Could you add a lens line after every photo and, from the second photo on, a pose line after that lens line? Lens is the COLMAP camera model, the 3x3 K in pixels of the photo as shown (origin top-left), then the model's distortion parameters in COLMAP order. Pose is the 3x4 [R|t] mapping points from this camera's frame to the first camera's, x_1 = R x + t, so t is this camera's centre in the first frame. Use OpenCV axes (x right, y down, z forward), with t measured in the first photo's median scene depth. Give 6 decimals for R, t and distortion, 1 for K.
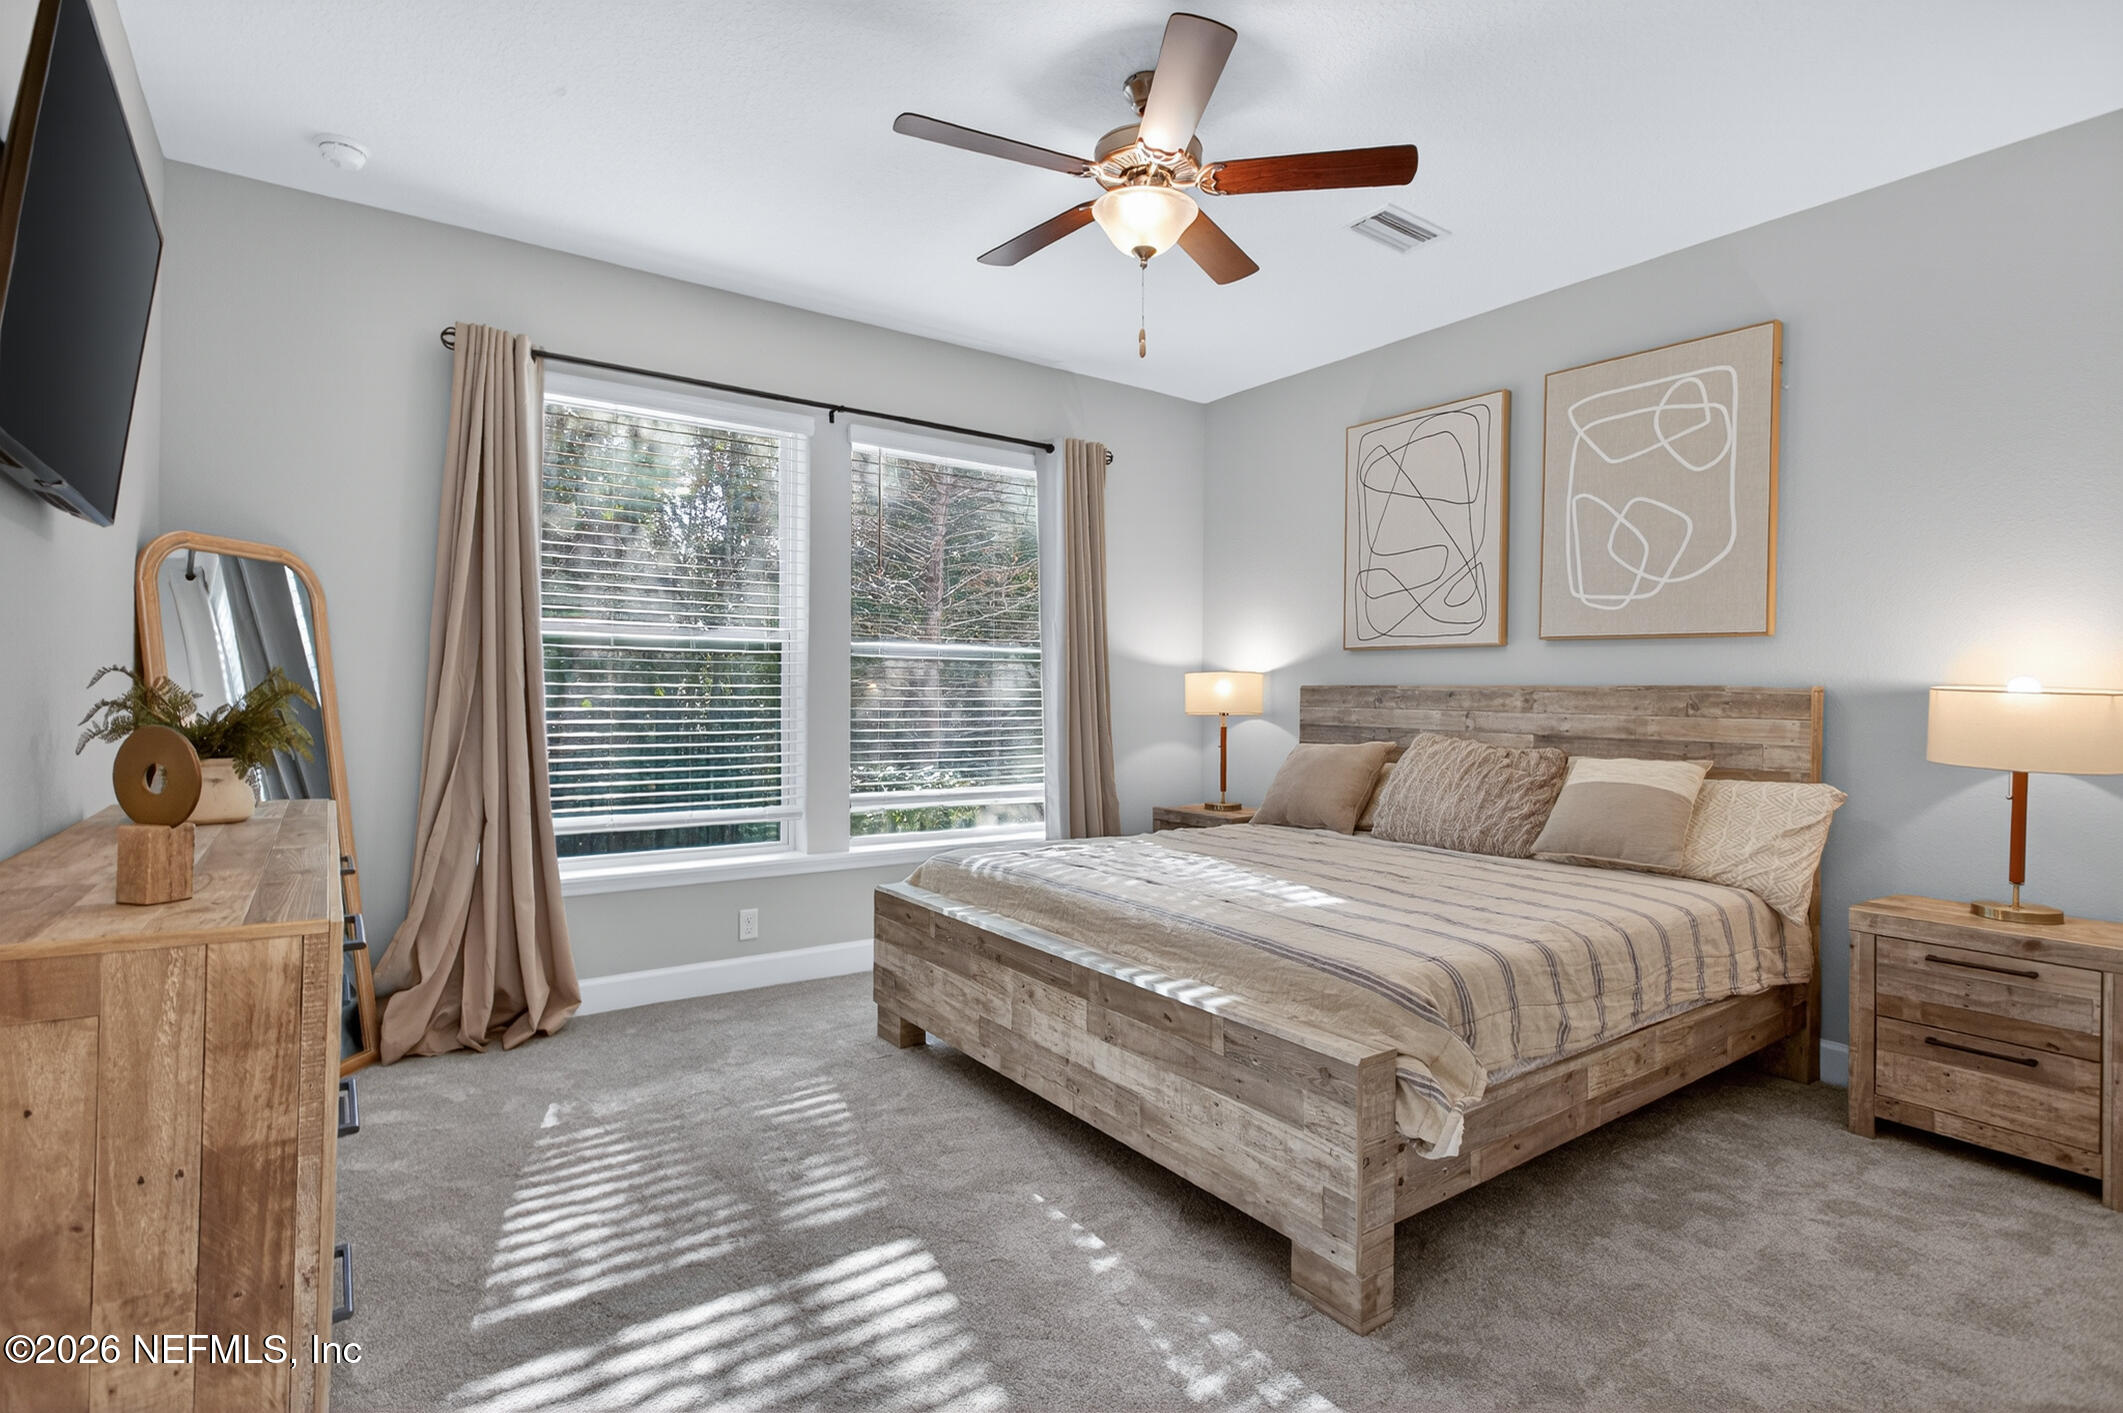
lens RADIAL K [[1016.5, 0, 1061.5], [0, 1016.5, 706.5], [0, 0, 1]] dist [0.000272, 0.000033]
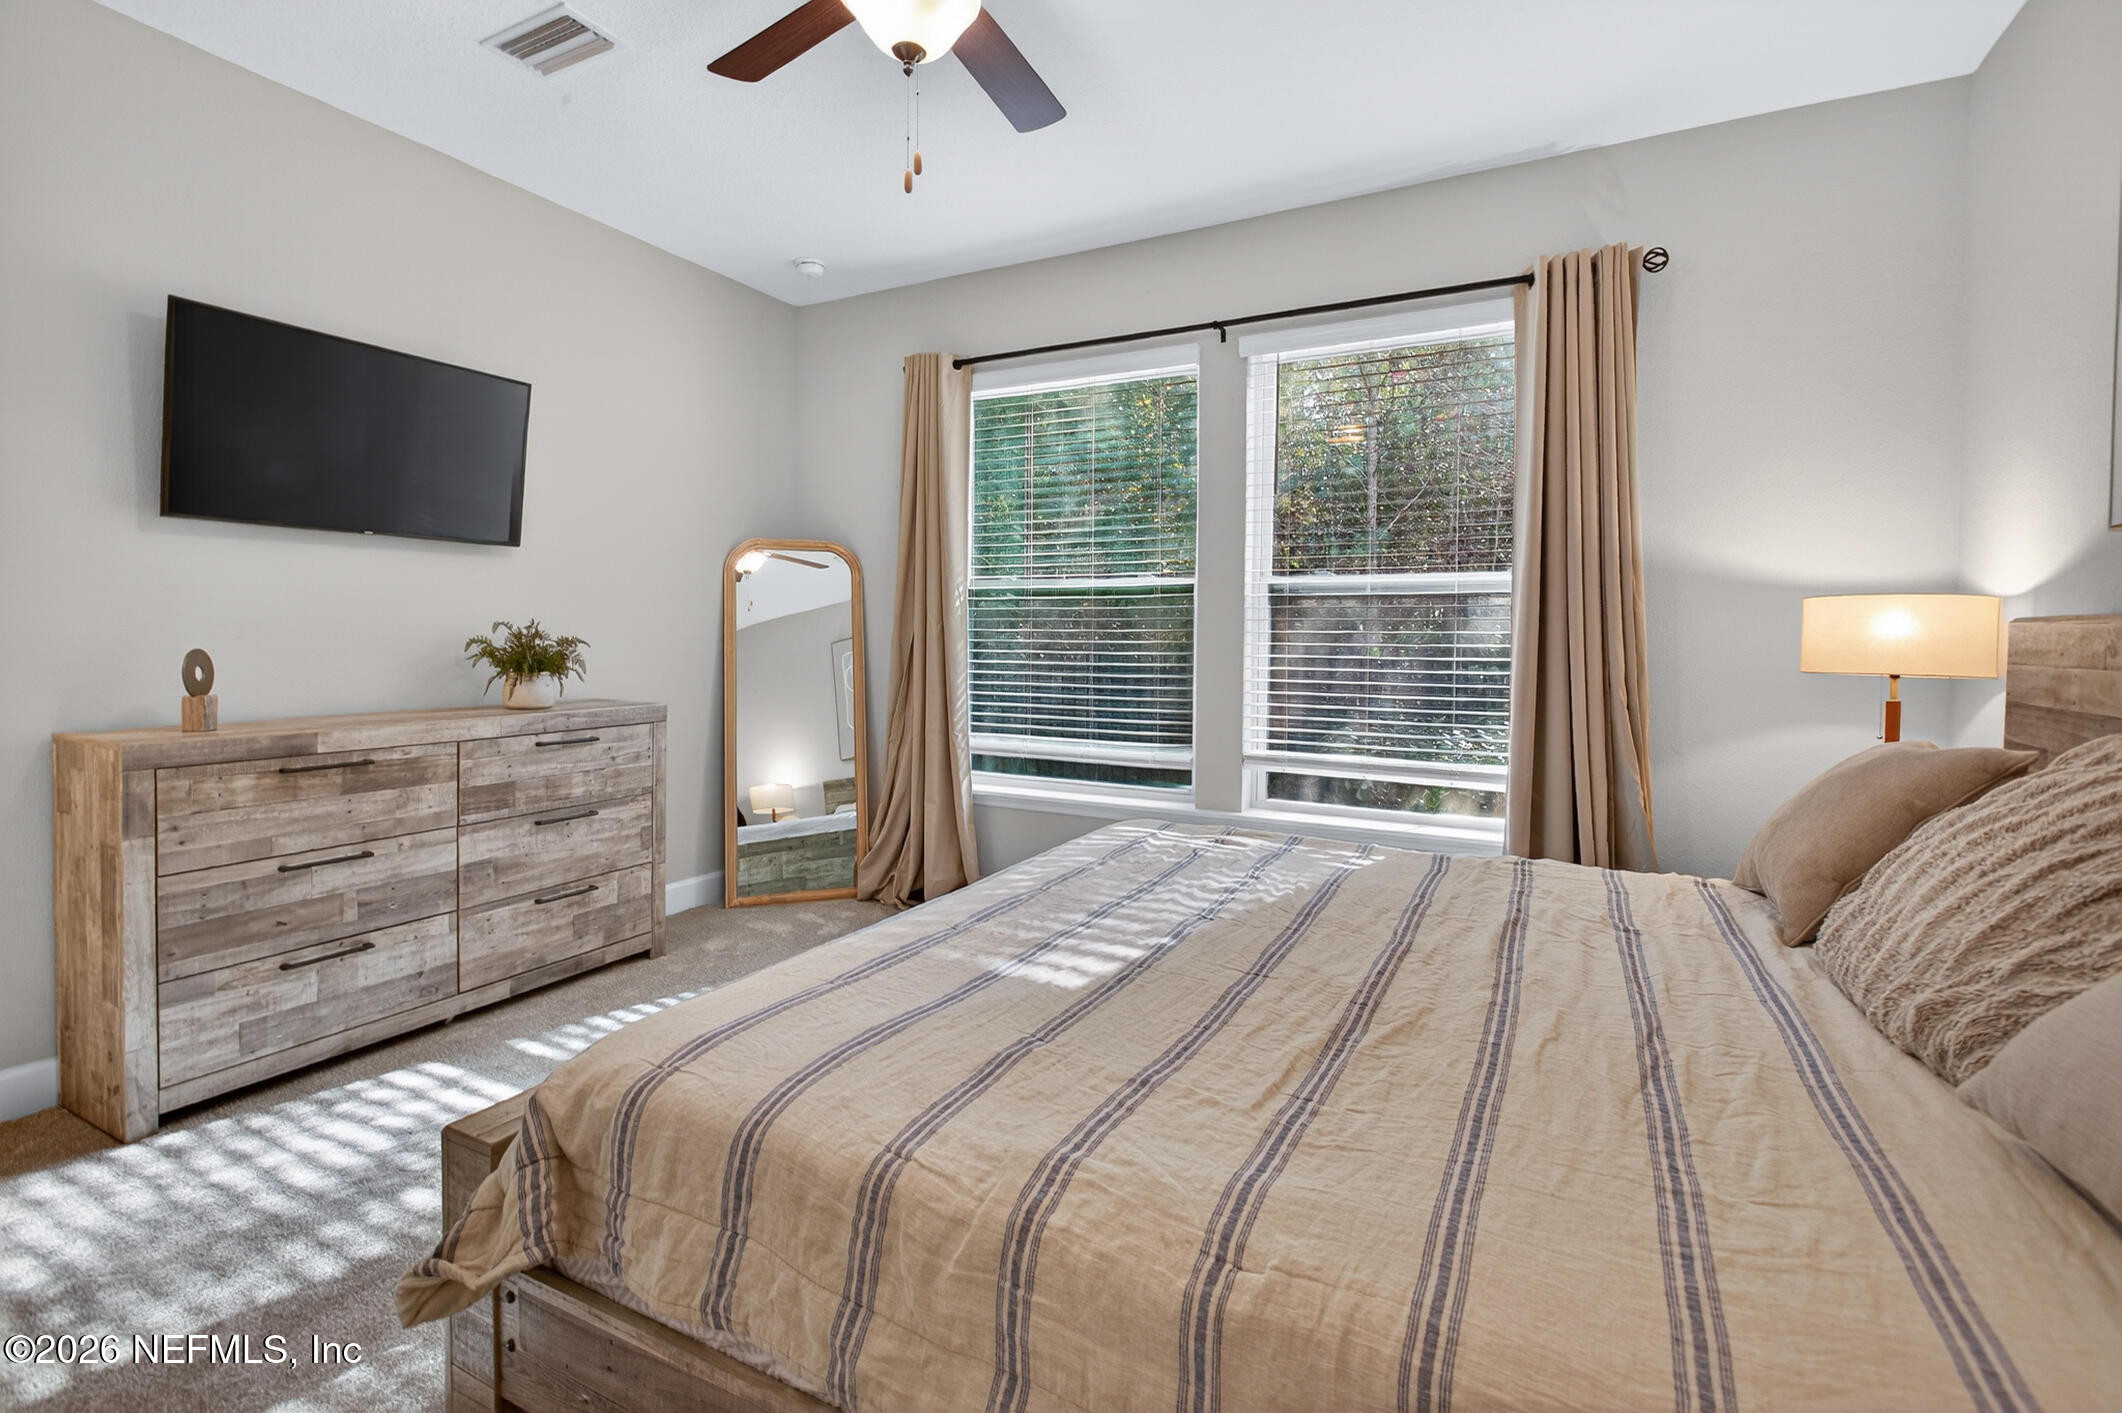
lens RADIAL K [[996.2, 0, 1058.2], [0, 996.2, 659.1], [0, 0, 1]] dist [0.029503, 0.000233]
pose [[0.447668, 0.015723, -0.894061, 0.479330], [-0.012174, 0.999860, 0.011488, -0.002137], [0.894117, 0.005741, 0.447797, 0.432296]]
